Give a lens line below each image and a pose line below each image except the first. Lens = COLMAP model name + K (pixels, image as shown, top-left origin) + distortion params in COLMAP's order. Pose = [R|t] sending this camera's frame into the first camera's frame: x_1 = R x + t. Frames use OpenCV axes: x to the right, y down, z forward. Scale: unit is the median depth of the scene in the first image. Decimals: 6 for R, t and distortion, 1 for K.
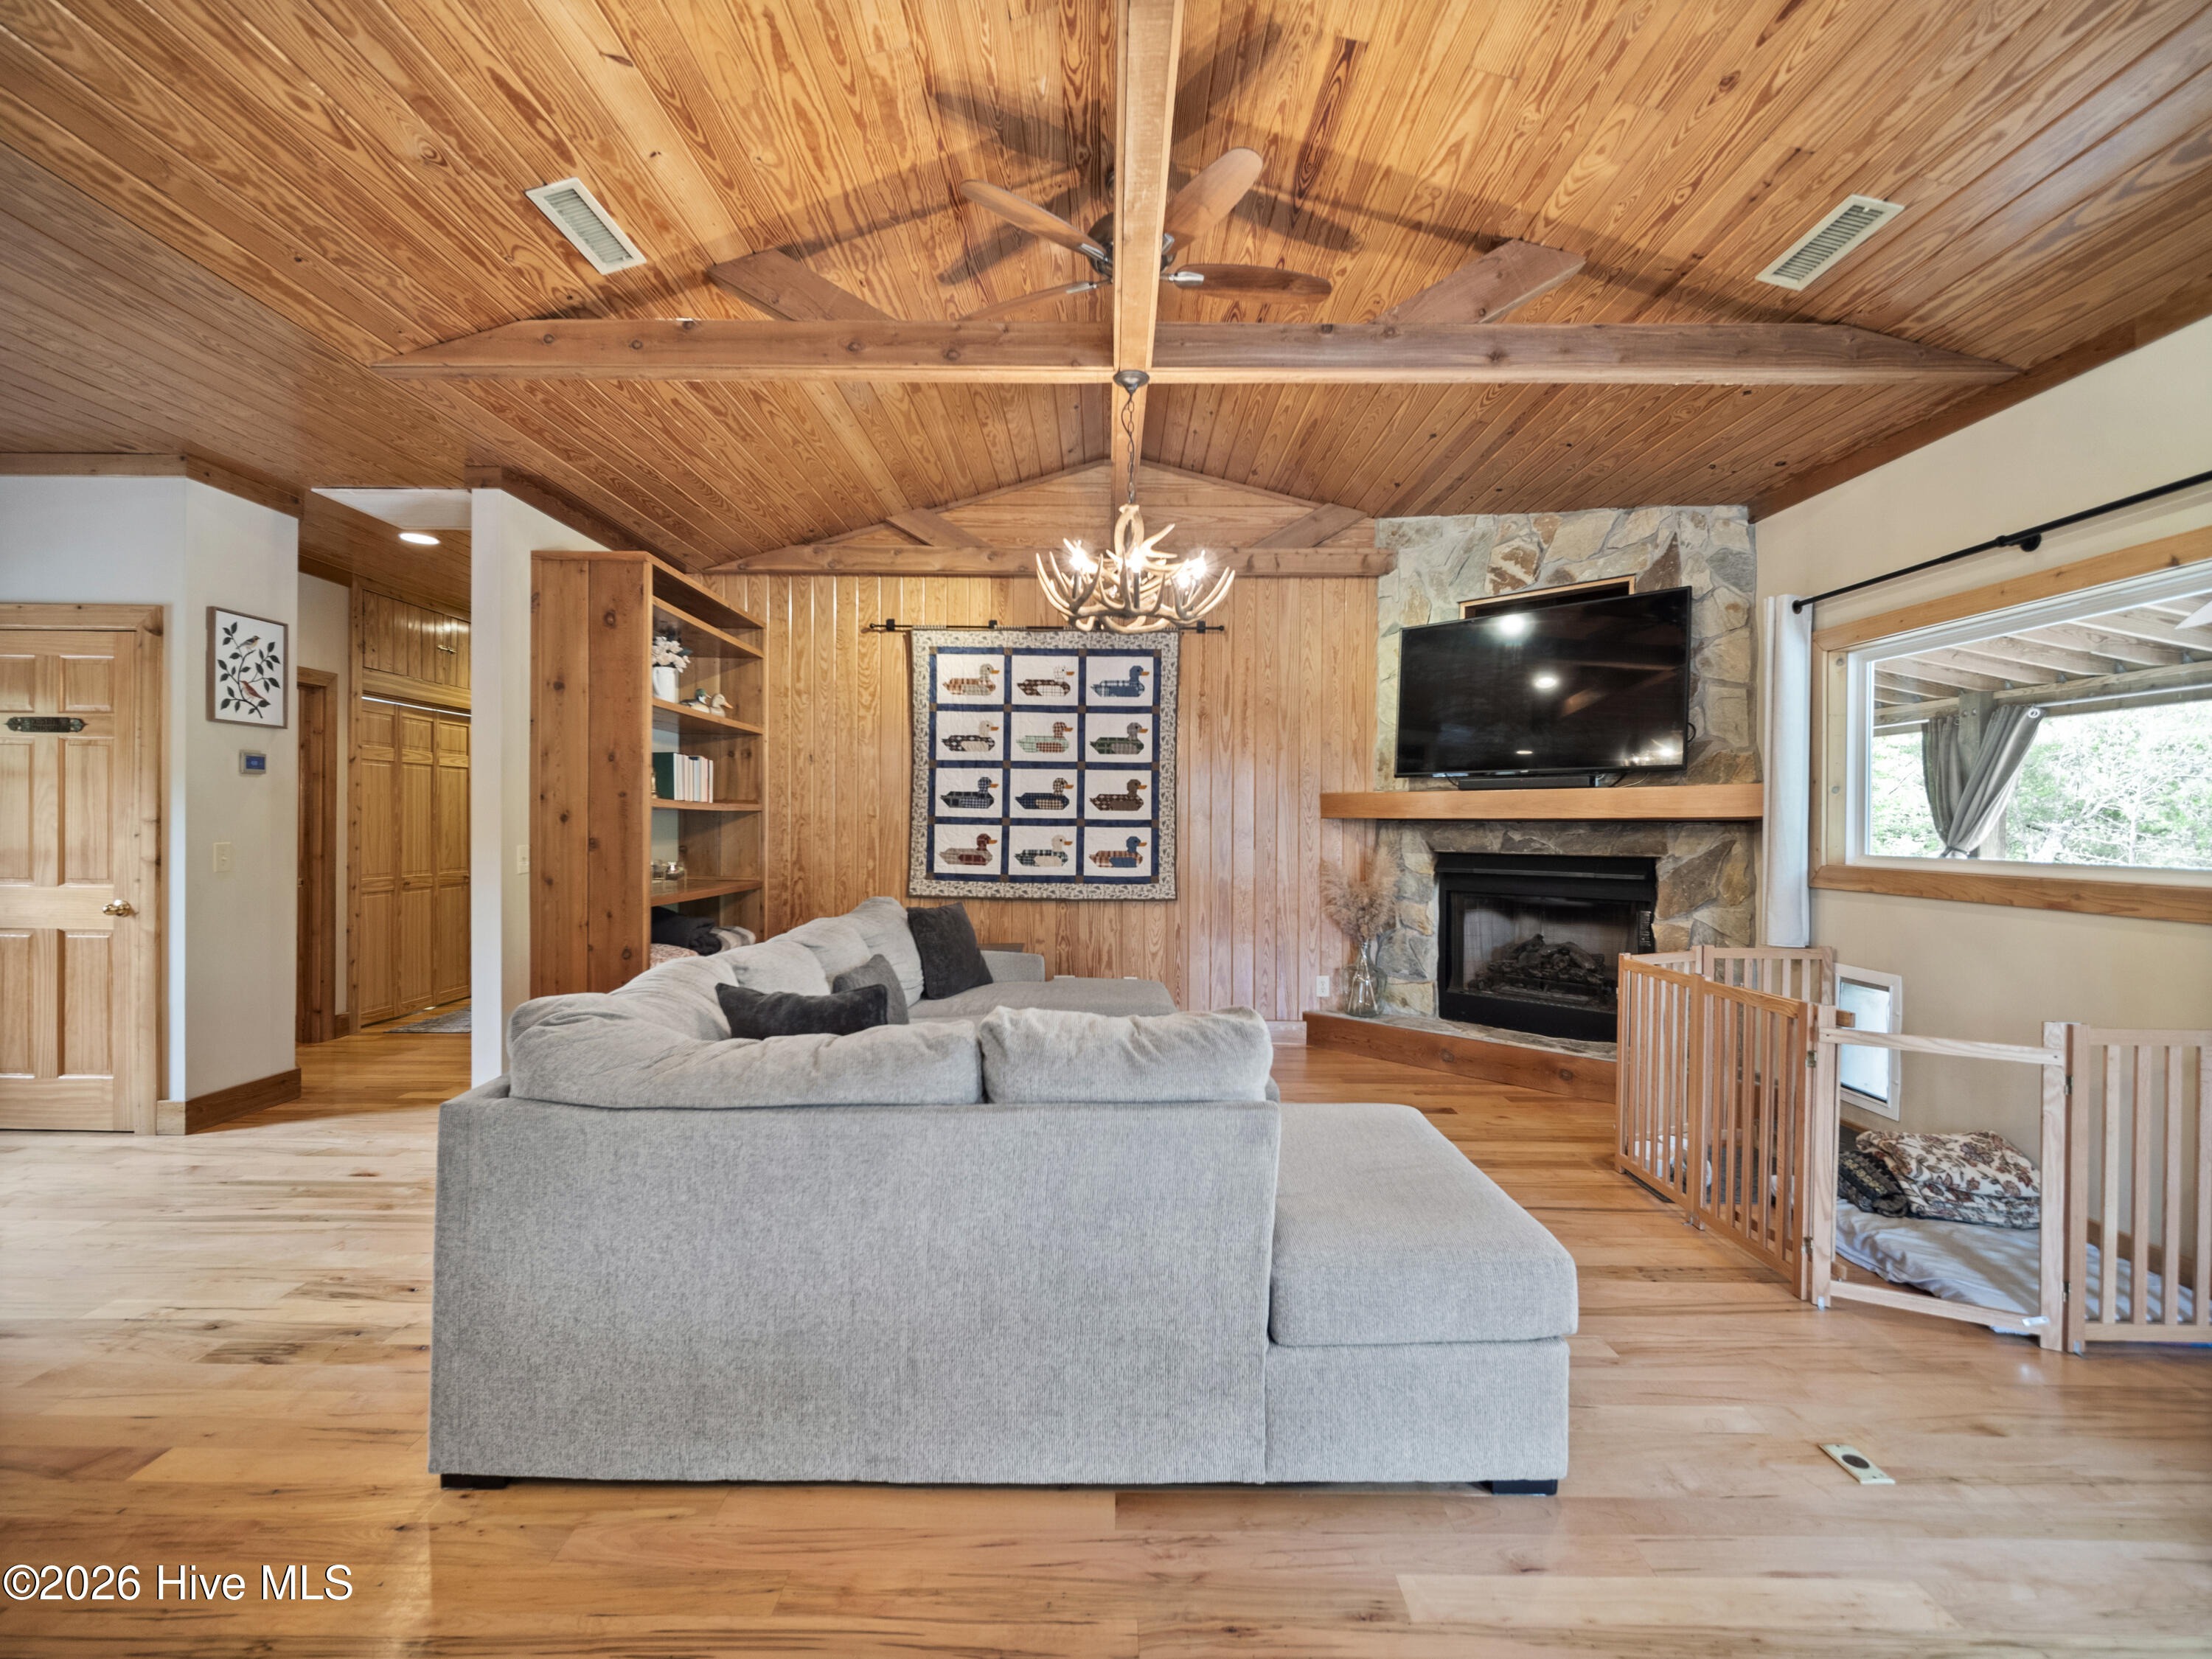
lens RADIAL K [[1004.0, 0, 1103.9], [0, 1004.0, 826.7], [0, 0, 1]] dist [0.005667, -0.003560]
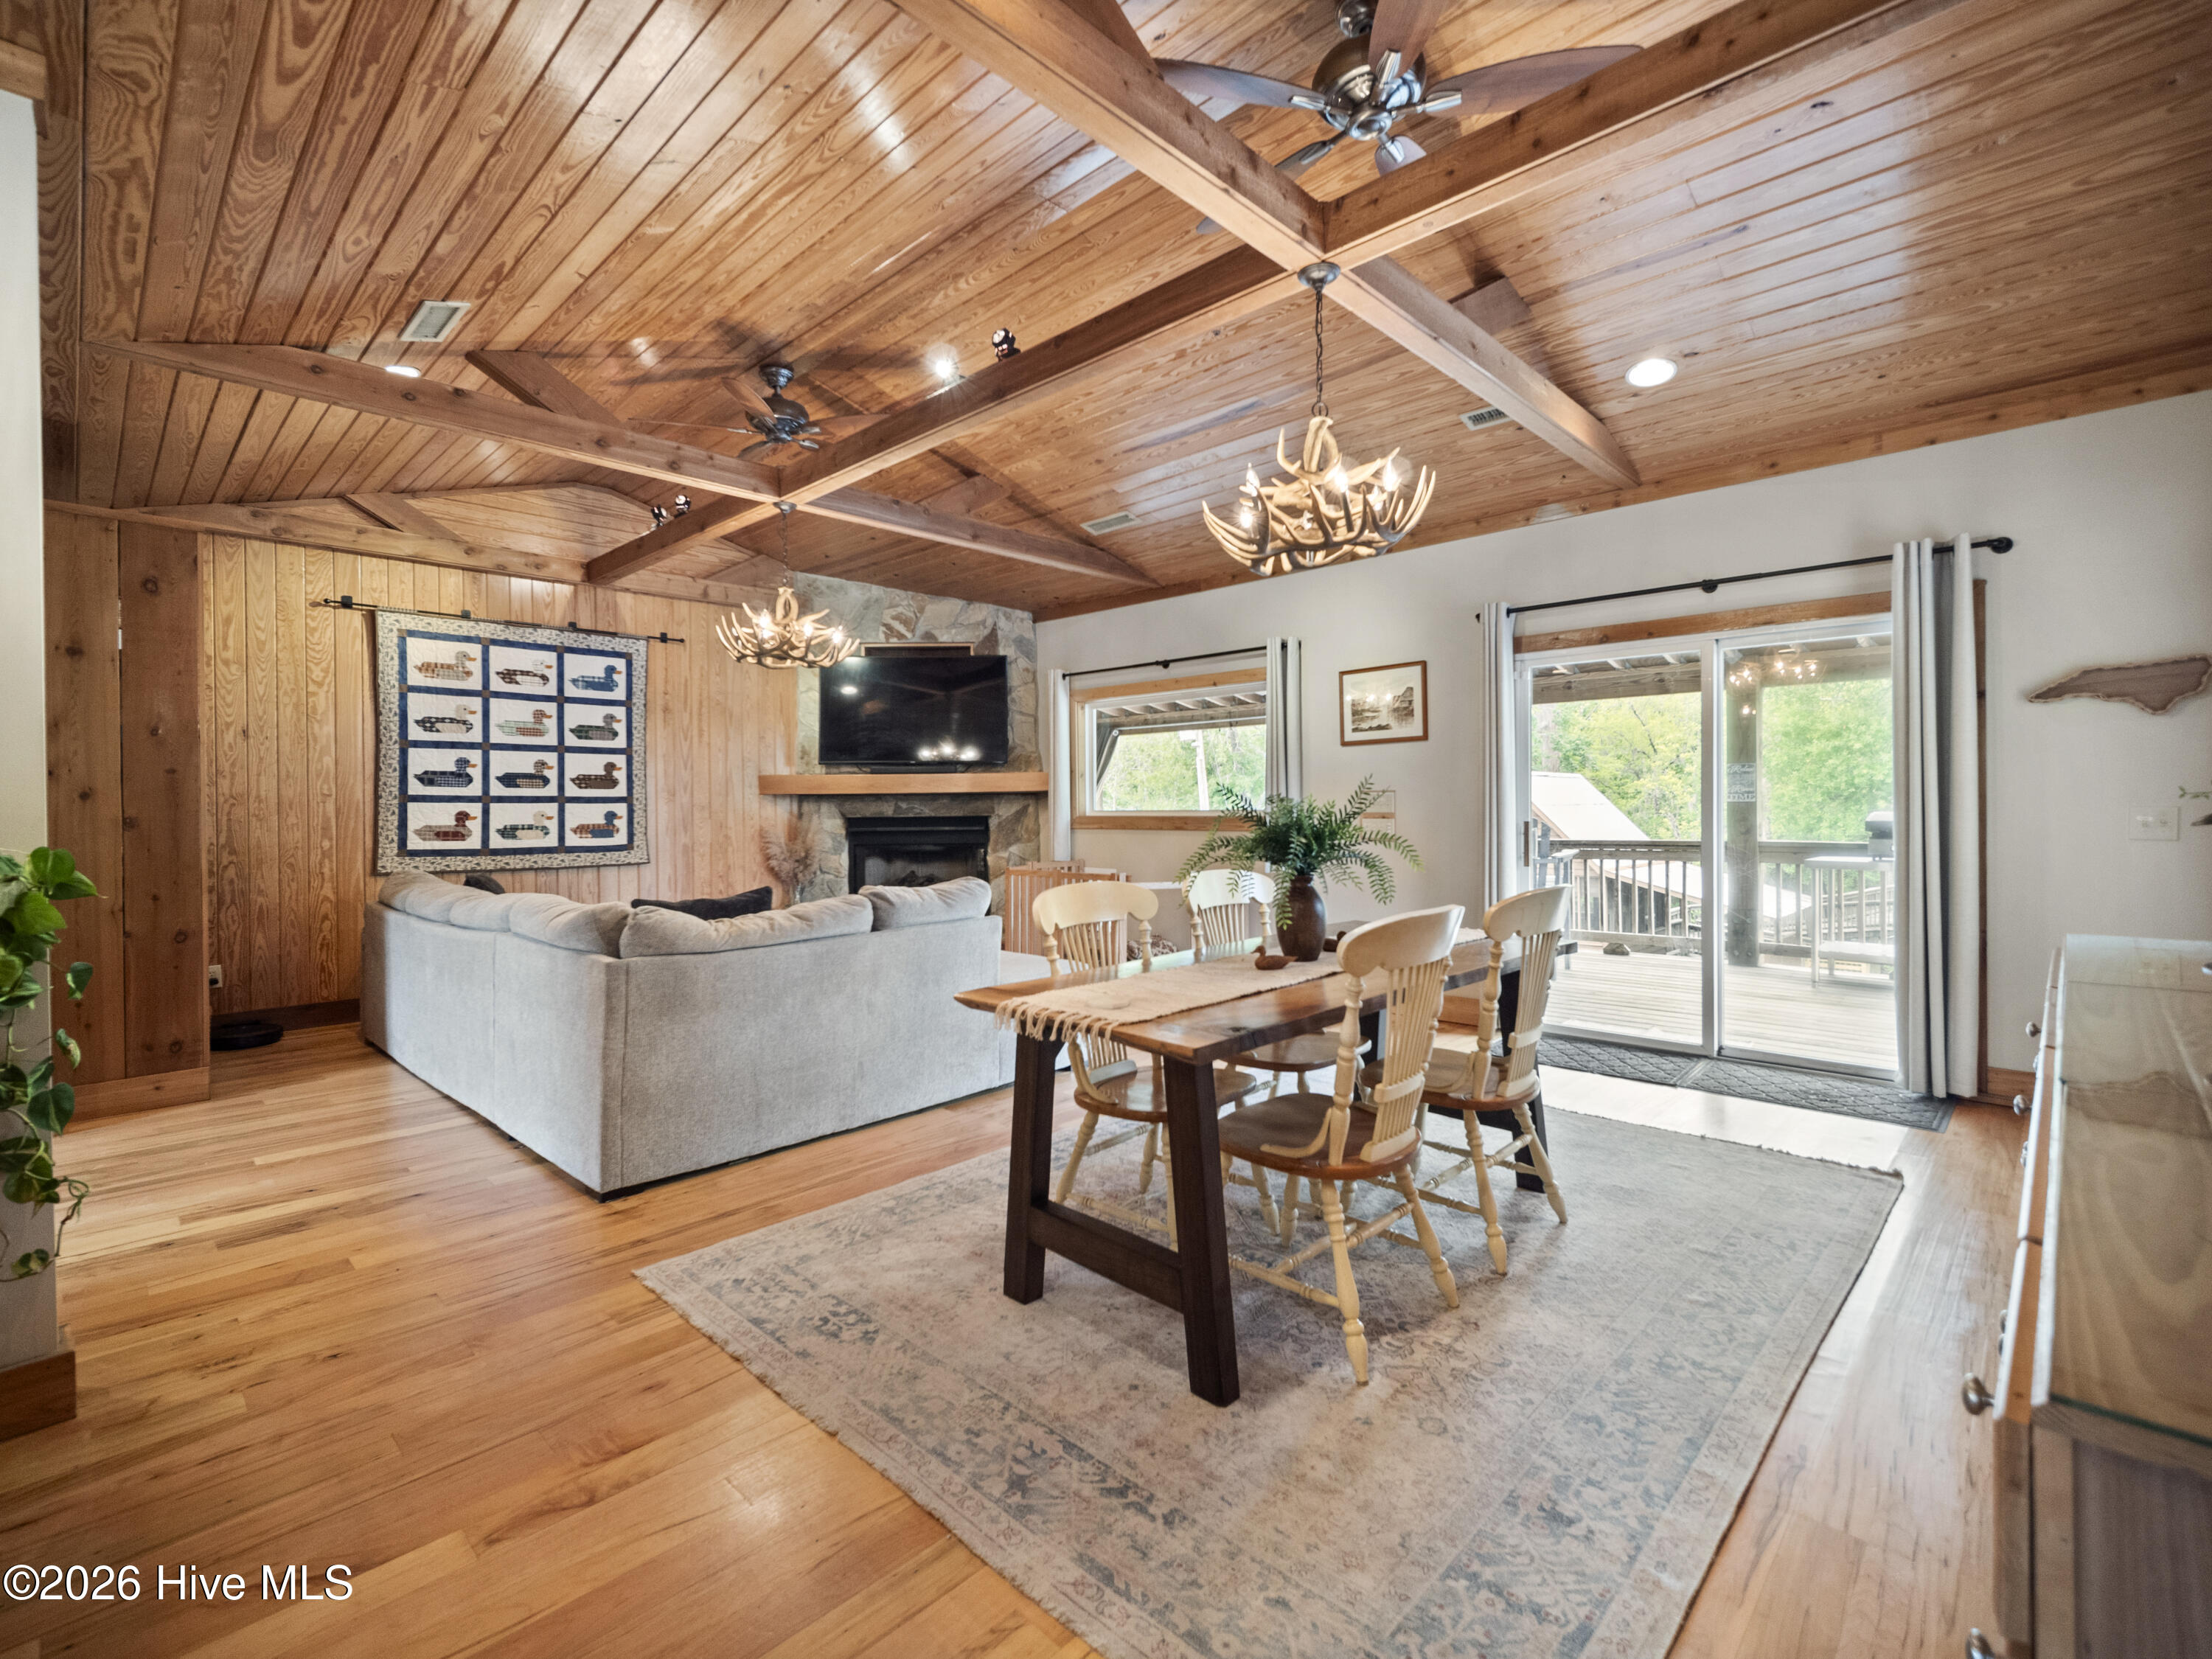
lens RADIAL K [[1004.0, 0, 1110.9], [0, 1004.0, 812.3], [0, 0, 1]] dist [0.005667, -0.003560]
pose [[0.689243, -0.018503, 0.724294, -0.428008], [0.016599, 0.999815, 0.009746, 0.010026], [-0.724340, 0.005305, 0.689423, -0.240456]]
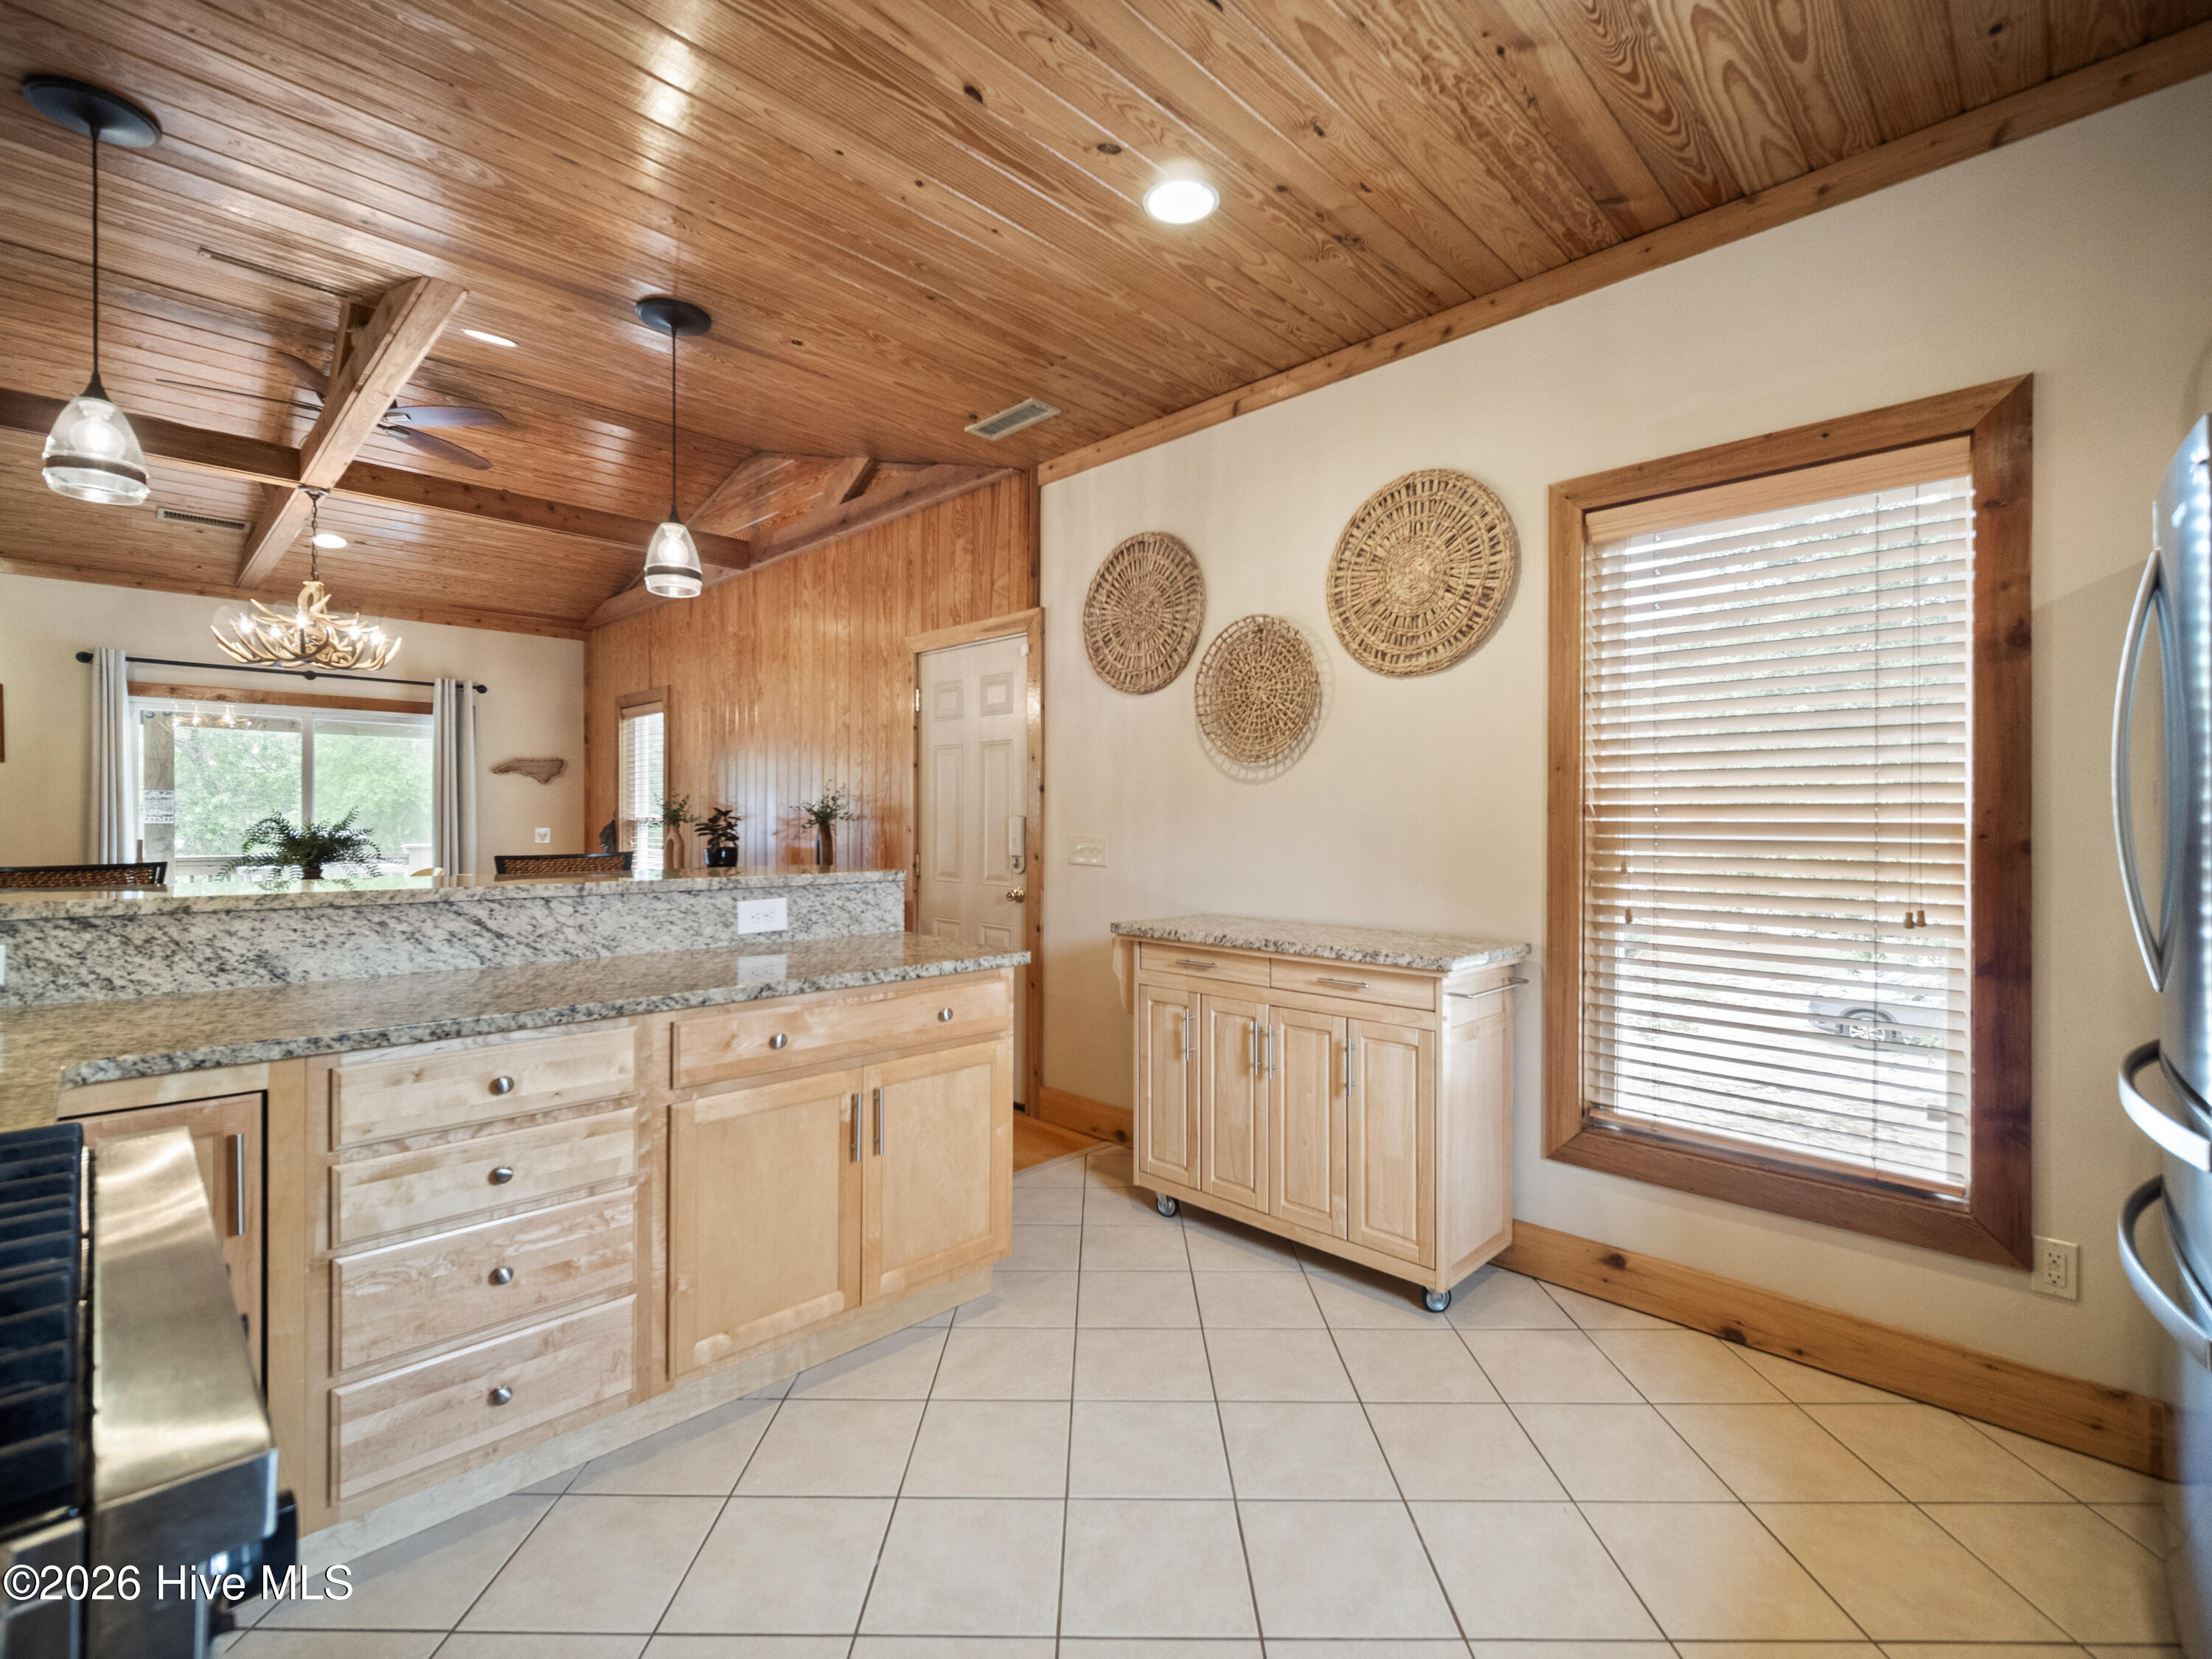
lens RADIAL K [[1004.0, 0, 1096.5], [0, 1004.0, 822.7], [0, 0, 1]] dist [0.005667, -0.003560]
pose [[-0.711703, -0.009823, 0.702412, -0.991364], [-0.002897, 0.999935, 0.011049, -0.000280], [-0.702475, 0.005829, -0.711685, 0.166508]]
